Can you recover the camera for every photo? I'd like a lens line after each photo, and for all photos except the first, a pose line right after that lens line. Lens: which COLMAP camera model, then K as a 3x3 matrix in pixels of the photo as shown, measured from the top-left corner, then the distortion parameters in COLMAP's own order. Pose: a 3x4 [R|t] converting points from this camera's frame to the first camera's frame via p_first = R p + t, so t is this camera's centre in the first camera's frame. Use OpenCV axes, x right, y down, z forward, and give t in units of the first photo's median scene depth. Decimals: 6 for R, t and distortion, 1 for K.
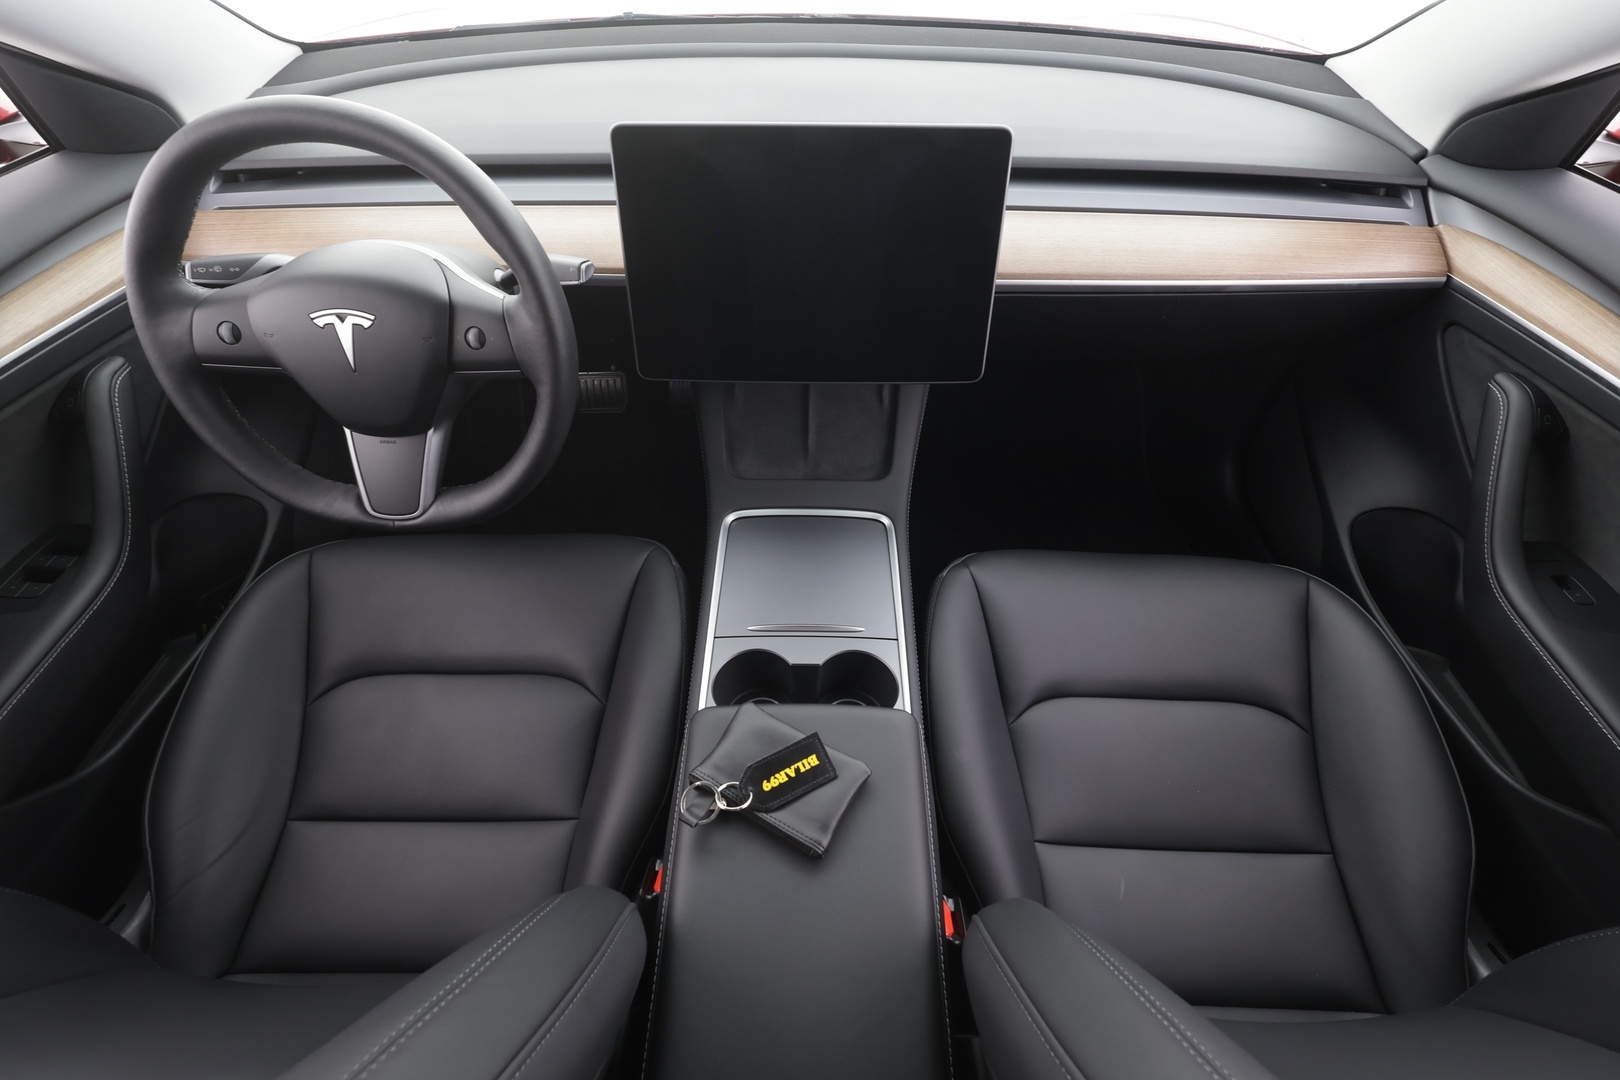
lens RADIAL K [[757.4, 0, 810.0], [0, 757.4, 540.0], [0, 0, 1]] dist [0.001446, 0.000389]
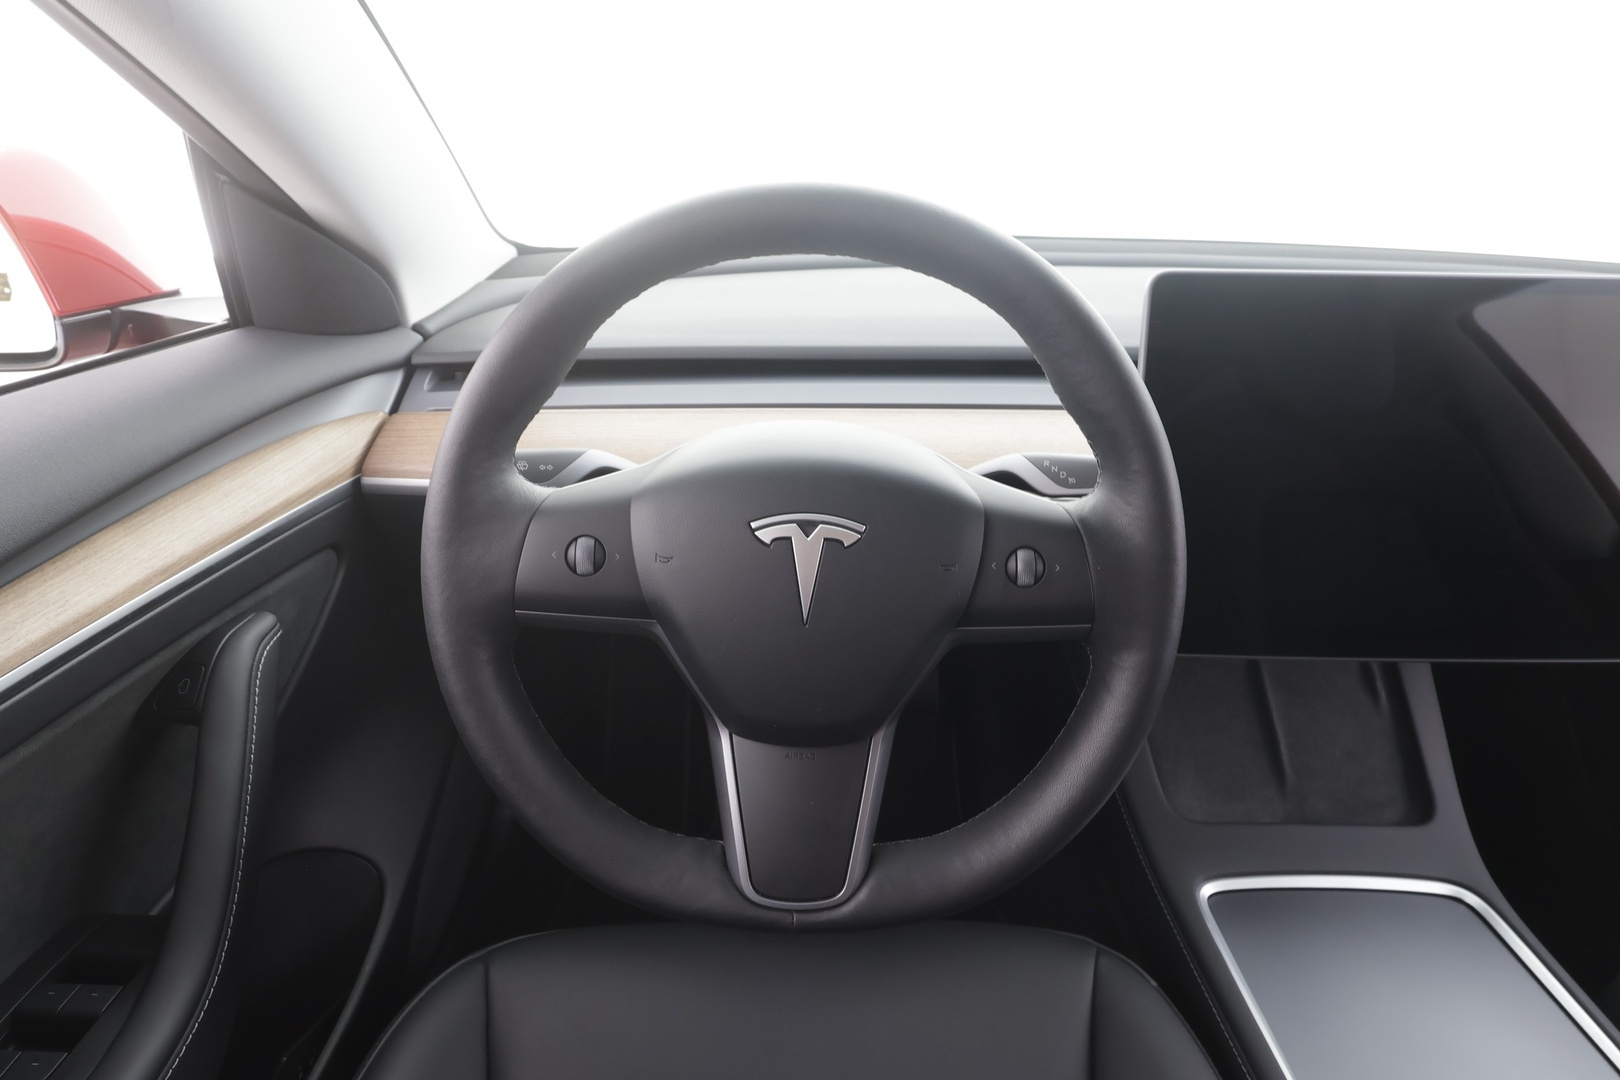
lens RADIAL K [[898.7, 0, 810.0], [0, 898.7, 540.0], [0, 0, 1]] dist [0.002345, 0.001020]
pose [[0.999796, 0.005741, 0.019384, -0.541893], [0.001745, 0.930739, -0.365681, -0.037002], [-0.020140, 0.365640, 0.930539, 0.333957]]
